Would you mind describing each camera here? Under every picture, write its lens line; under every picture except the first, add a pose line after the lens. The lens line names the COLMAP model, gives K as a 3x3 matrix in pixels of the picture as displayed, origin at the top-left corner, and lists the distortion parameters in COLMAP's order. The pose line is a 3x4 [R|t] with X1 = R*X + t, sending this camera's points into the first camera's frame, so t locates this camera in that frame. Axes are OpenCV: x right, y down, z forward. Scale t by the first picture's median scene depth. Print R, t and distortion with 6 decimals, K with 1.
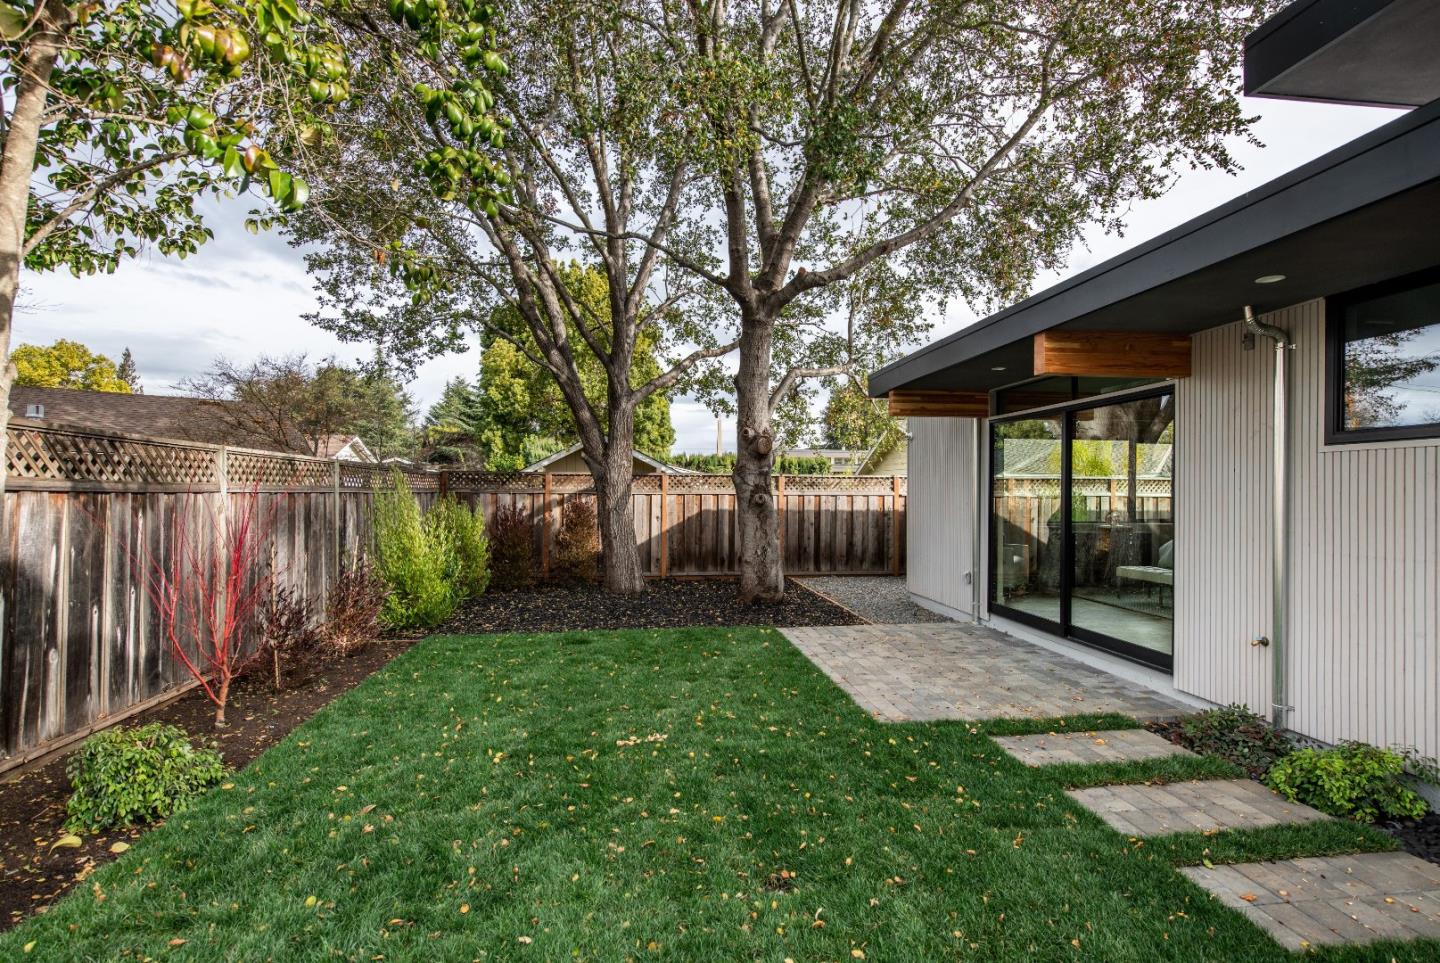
lens RADIAL K [[671.1, 0, 710.4], [0, 671.1, 482.8], [0, 0, 1]] dist [0.006015, -0.000275]
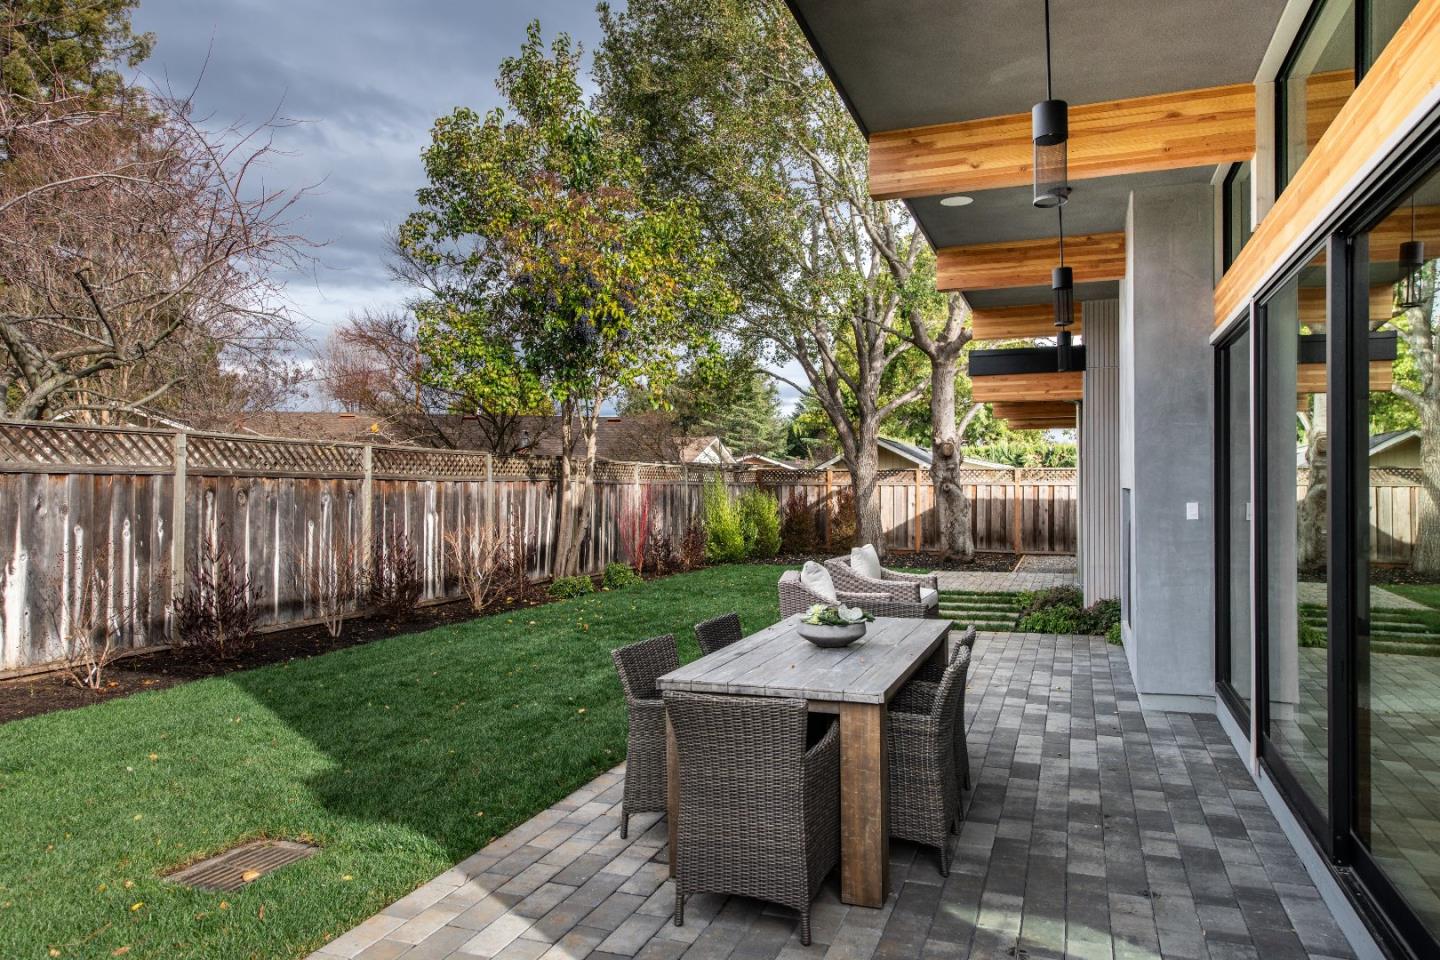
lens RADIAL K [[952.7, 0, 750.4], [0, 952.7, 475.9], [0, 0, 1]] dist [0.021389, -0.002245]
pose [[0.890416, -0.011442, -0.455004, 0.493341], [0.011252, 0.999932, -0.003127, 0.000784], [0.455009, -0.002335, 0.890484, -0.774893]]
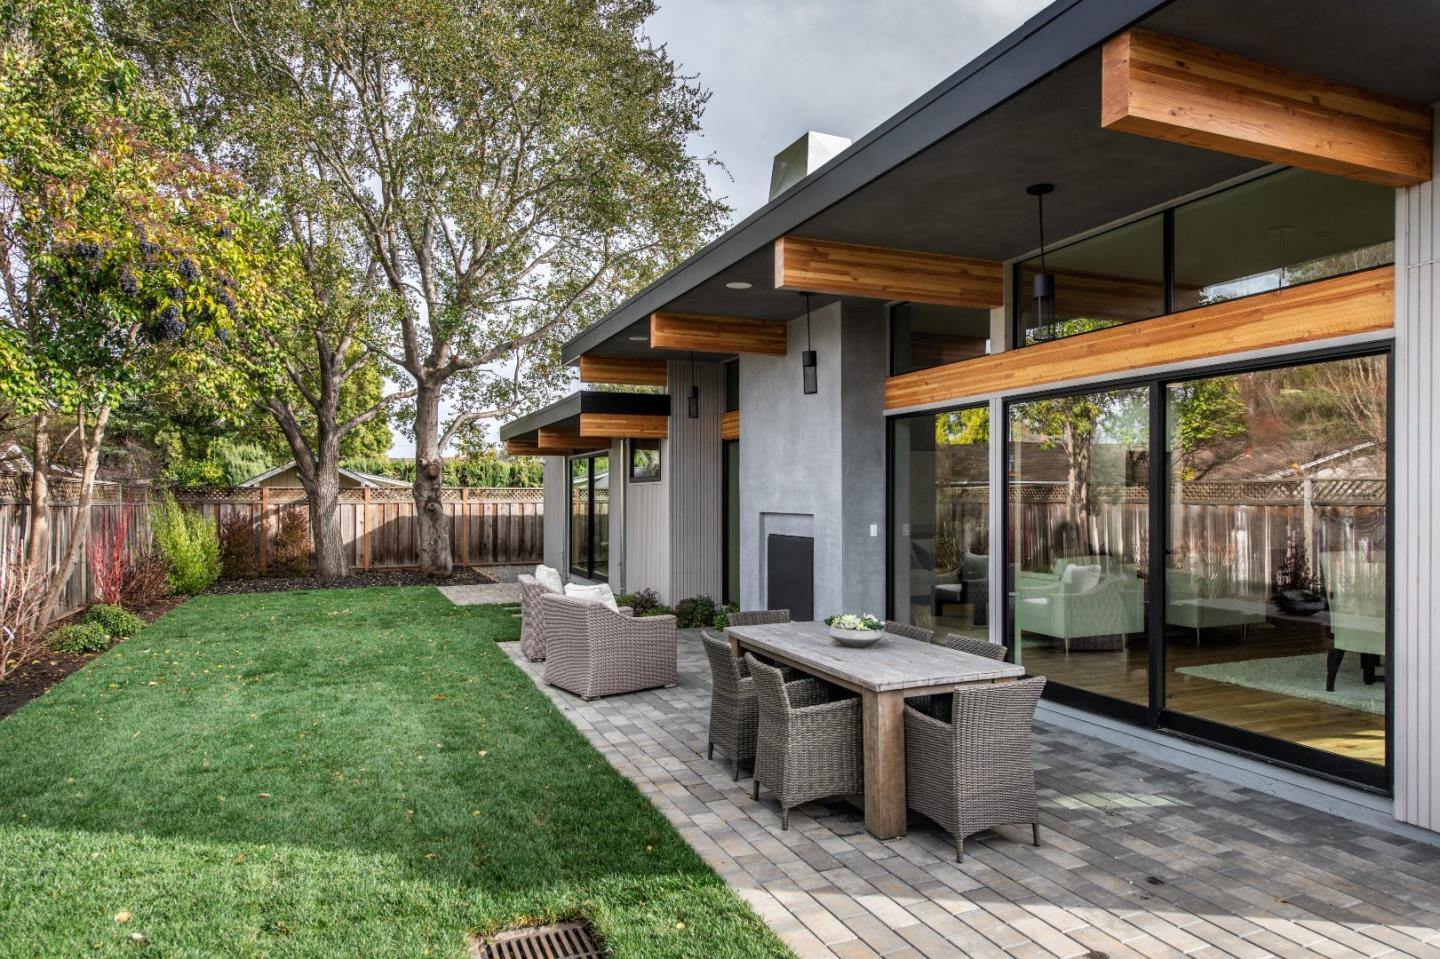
lens RADIAL K [[892.6, 0, 718.7], [0, 892.6, 494.7], [0, 0, 1]] dist [0.024552, -0.004486]
pose [[0.962160, -0.006742, 0.272400, 0.116008], [0.003853, 0.999931, 0.011142, -0.017498], [-0.272457, -0.009671, 0.962119, -0.851942]]
